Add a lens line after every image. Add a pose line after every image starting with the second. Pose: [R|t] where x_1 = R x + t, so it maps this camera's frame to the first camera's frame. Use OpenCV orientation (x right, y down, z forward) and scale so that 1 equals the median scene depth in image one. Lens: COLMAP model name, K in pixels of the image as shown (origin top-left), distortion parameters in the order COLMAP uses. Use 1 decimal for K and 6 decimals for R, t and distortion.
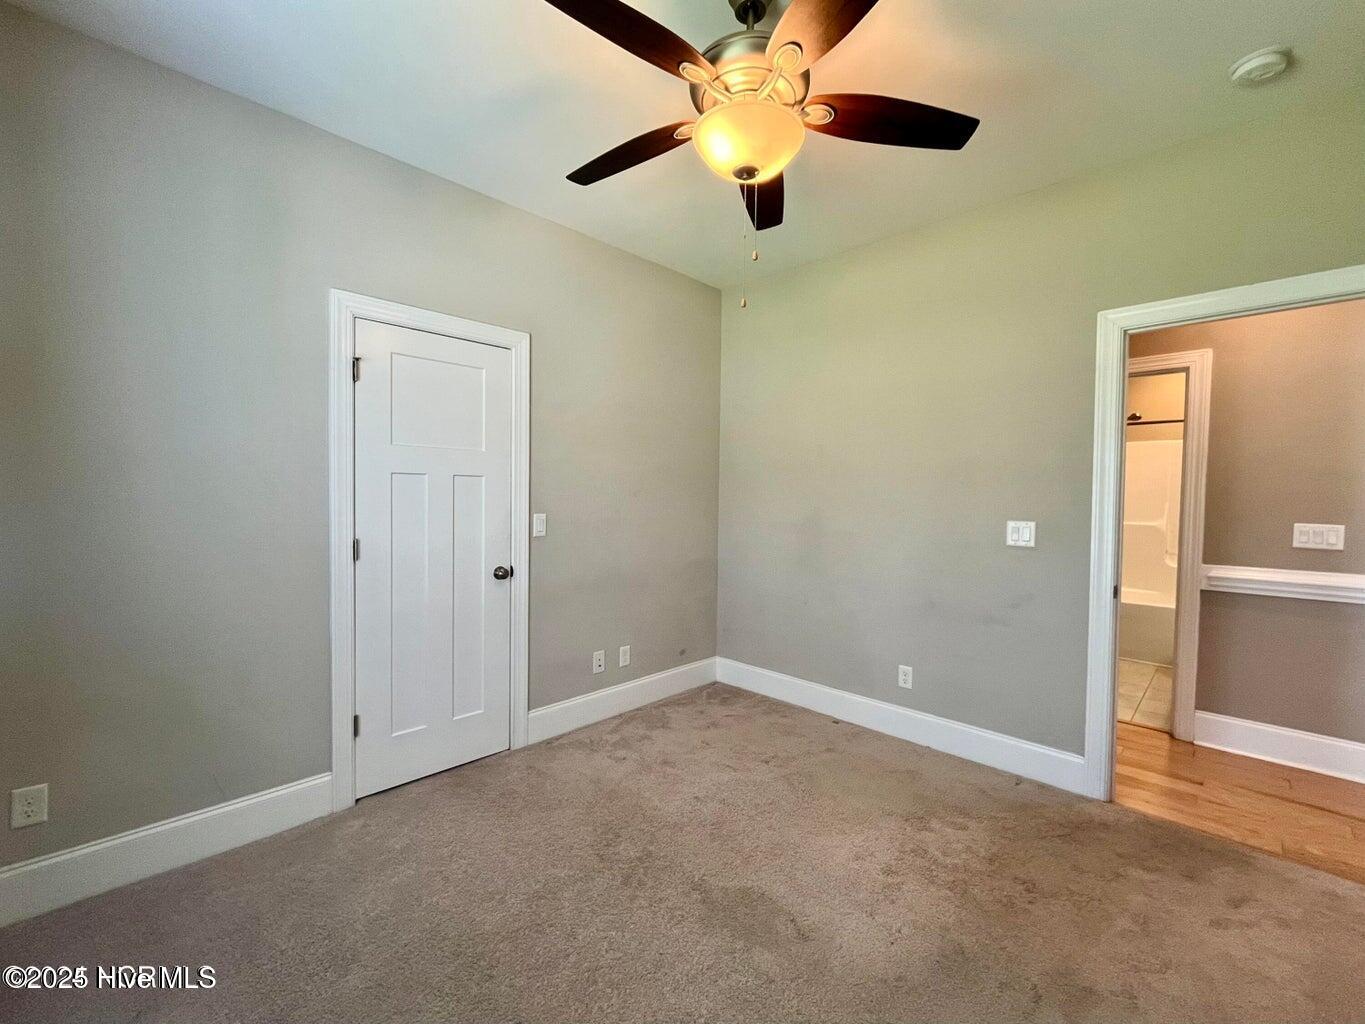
lens RADIAL K [[550.2, 0, 687.2], [0, 550.2, 511.8], [0, 0, 1]] dist [-0.003574, -0.000145]
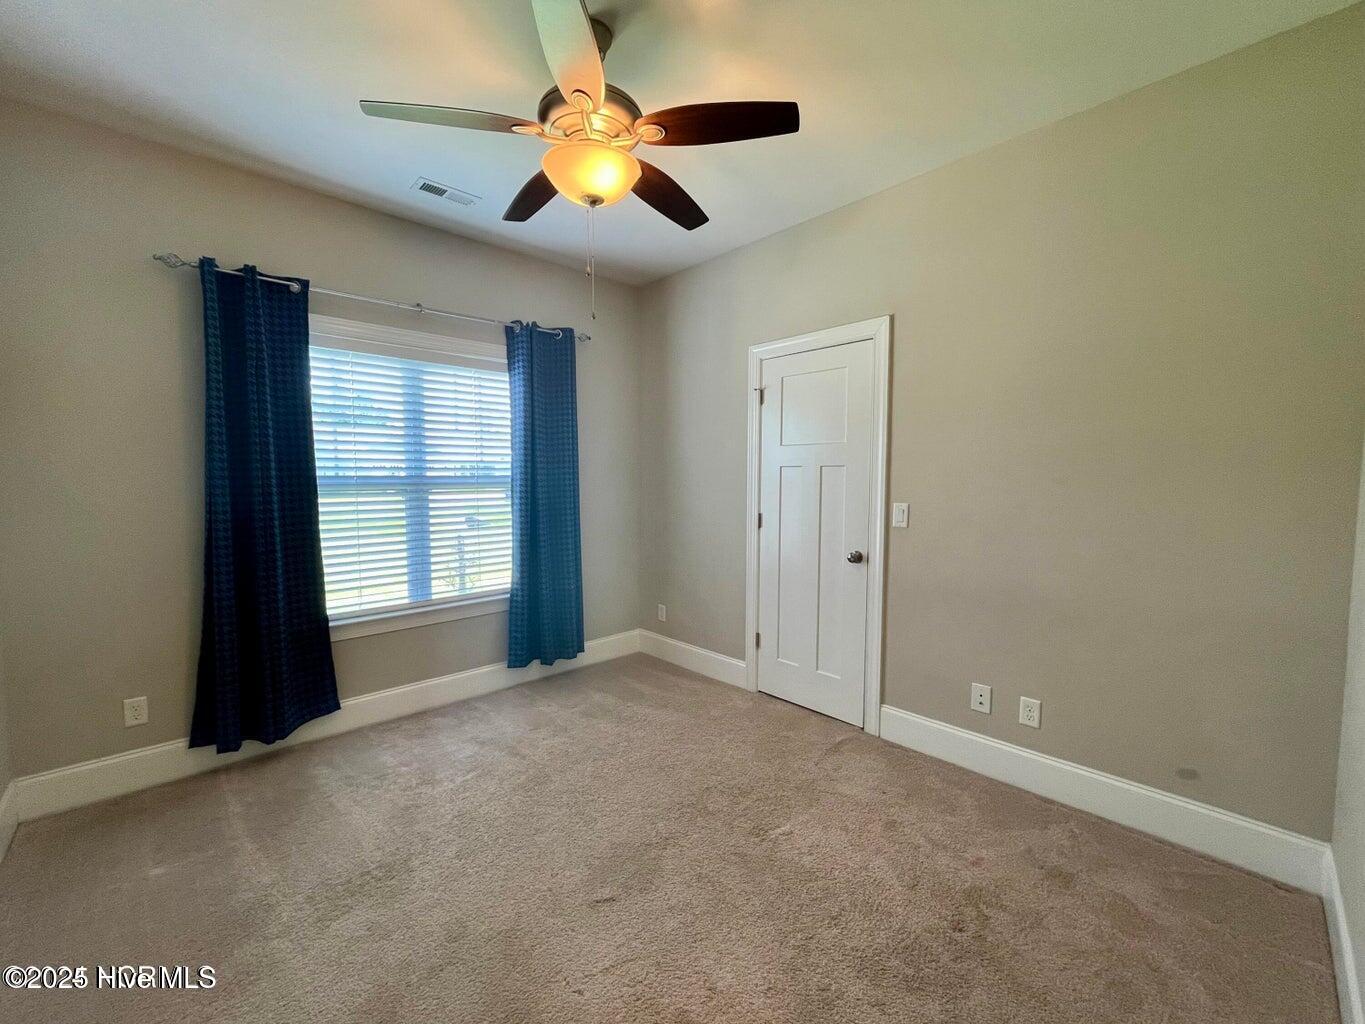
lens RADIAL K [[550.2, 0, 688.3], [0, 550.2, 518.0], [0, 0, 1]] dist [-0.003574, -0.000145]
pose [[-0.028173, 0.059002, -0.997860, 0.692471], [-0.030681, 0.997735, 0.059861, -0.015898], [0.999132, 0.032302, -0.026299, 0.682709]]
